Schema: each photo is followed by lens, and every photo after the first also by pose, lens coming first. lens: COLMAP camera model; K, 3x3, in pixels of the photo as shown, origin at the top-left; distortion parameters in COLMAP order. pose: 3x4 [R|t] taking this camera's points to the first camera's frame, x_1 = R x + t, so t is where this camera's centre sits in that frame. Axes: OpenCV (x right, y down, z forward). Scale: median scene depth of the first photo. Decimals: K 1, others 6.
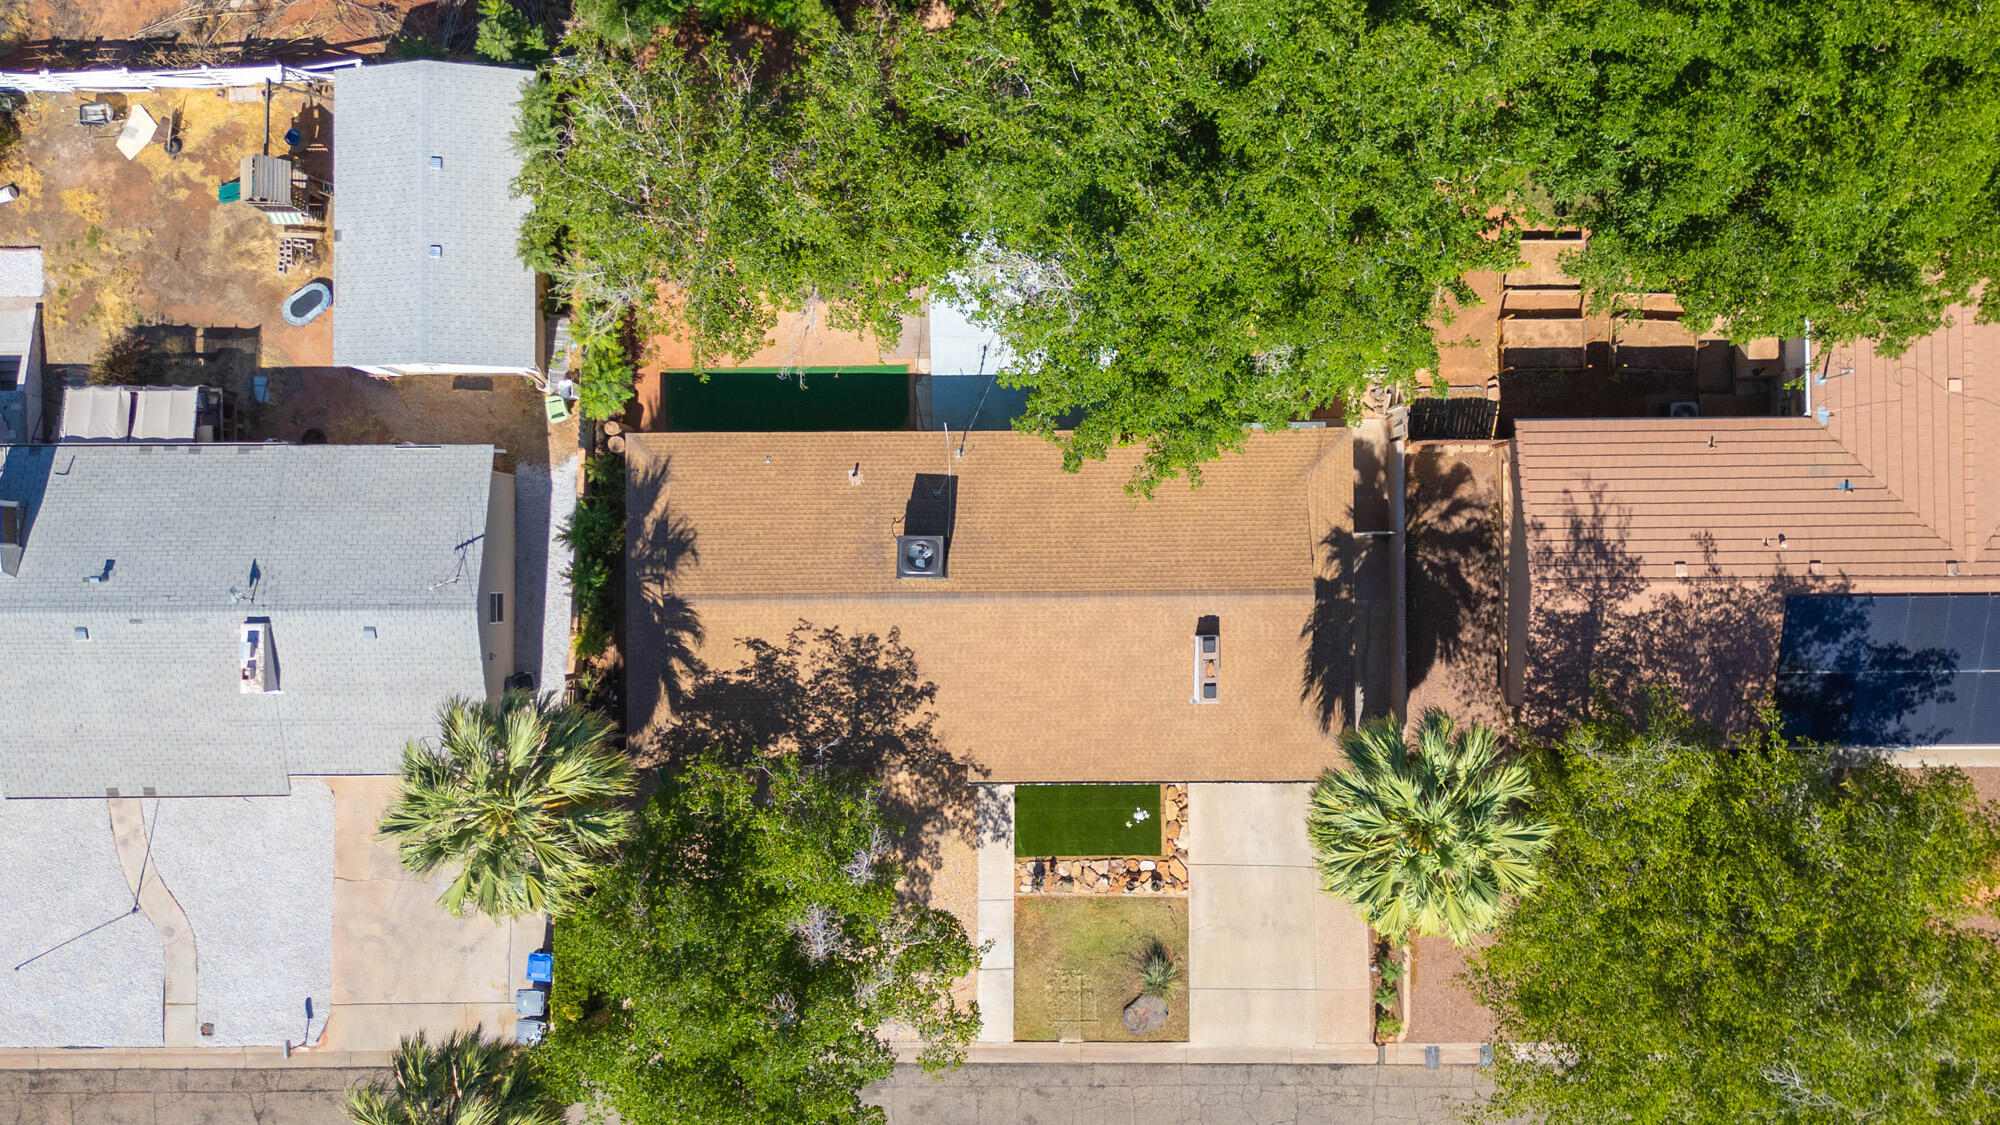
lens RADIAL K [[1525.1, 0, 1010.8], [0, 1525.1, 553.8], [0, 0, 1]] dist [0.051400, -0.023459]
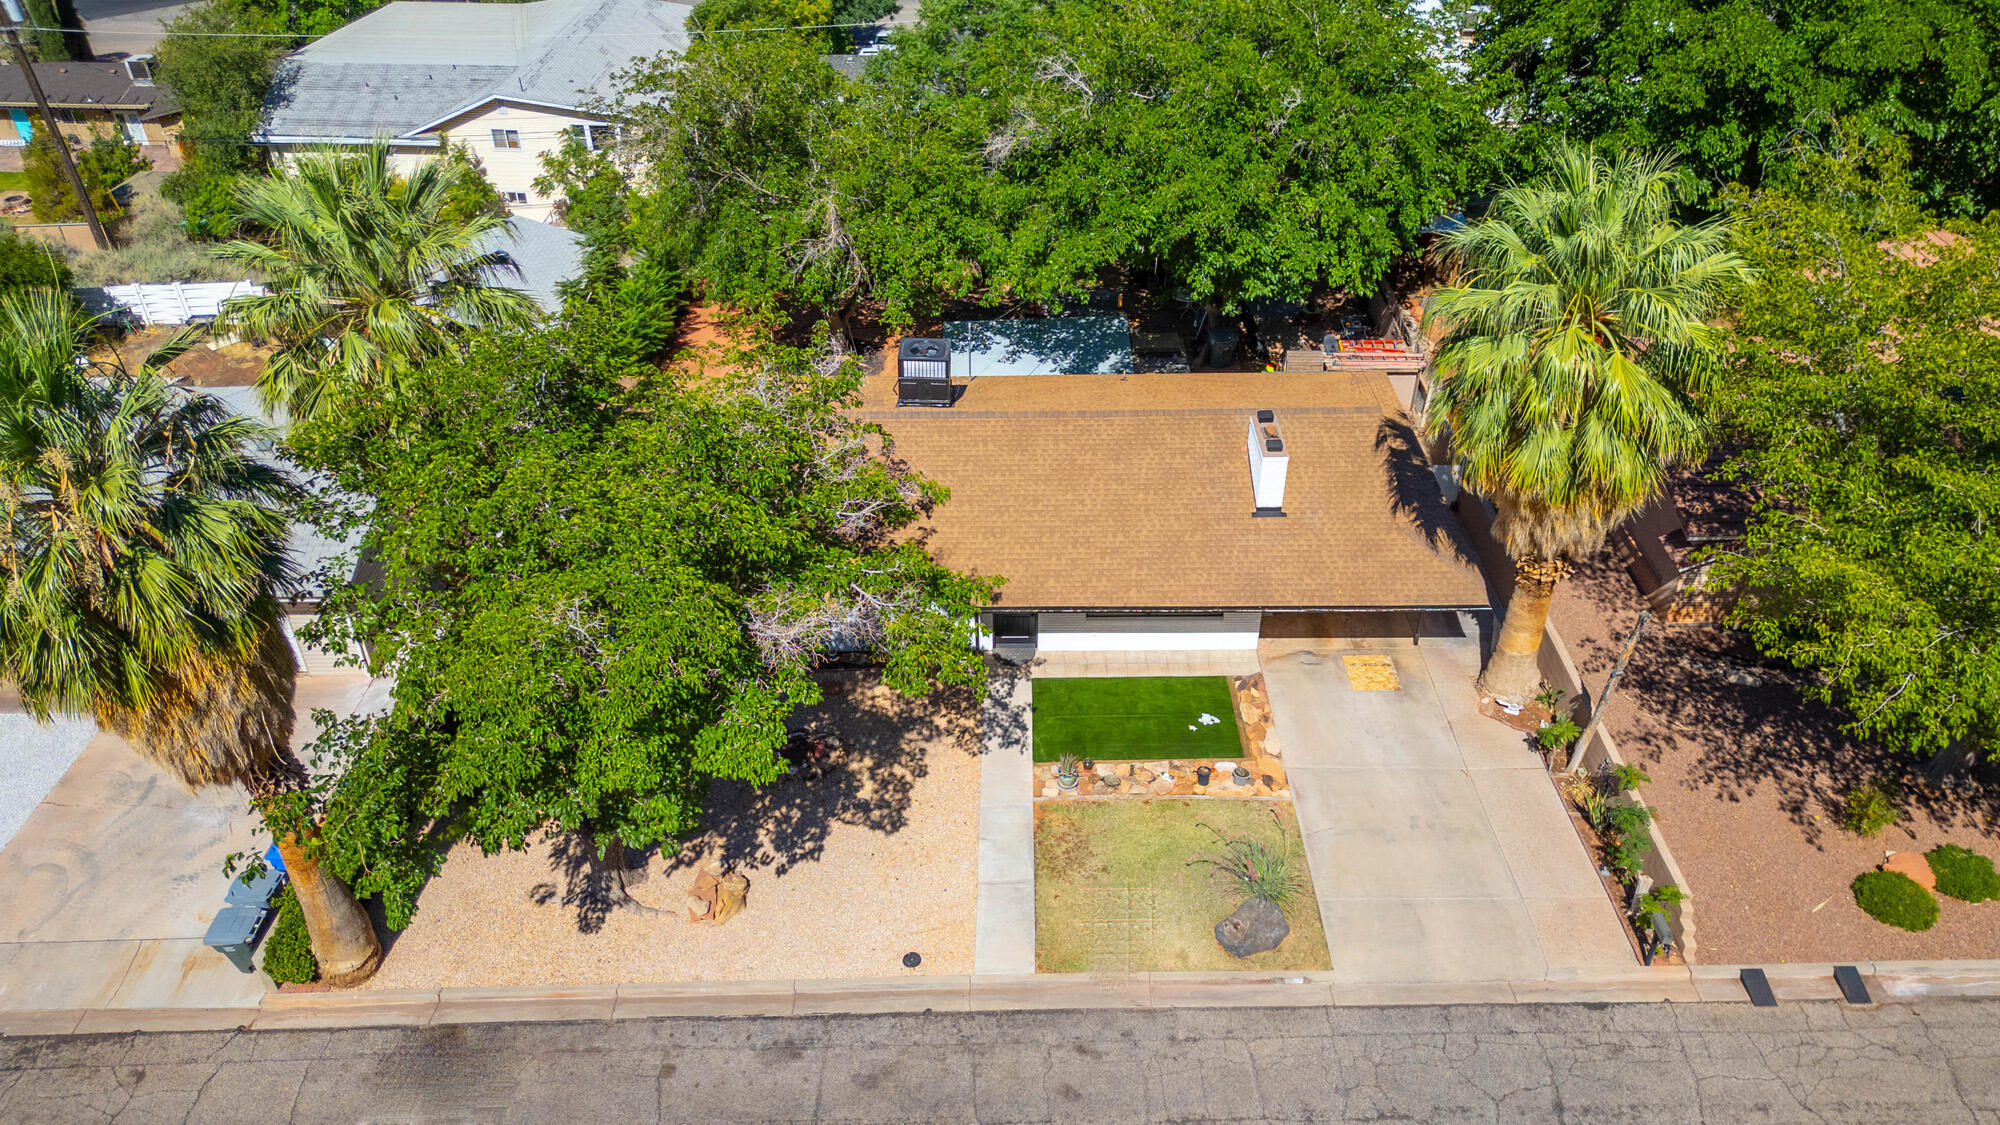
lens RADIAL K [[1418.7, 0, 1007.0], [0, 1418.7, 554.4], [0, 0, 1]] dist [0.065510, -0.016974]
pose [[0.999977, 0.006513, 0.002085, -0.011494], [-0.002205, 0.595659, -0.803234, 0.663711], [-0.006473, 0.803211, 0.595660, 0.539717]]
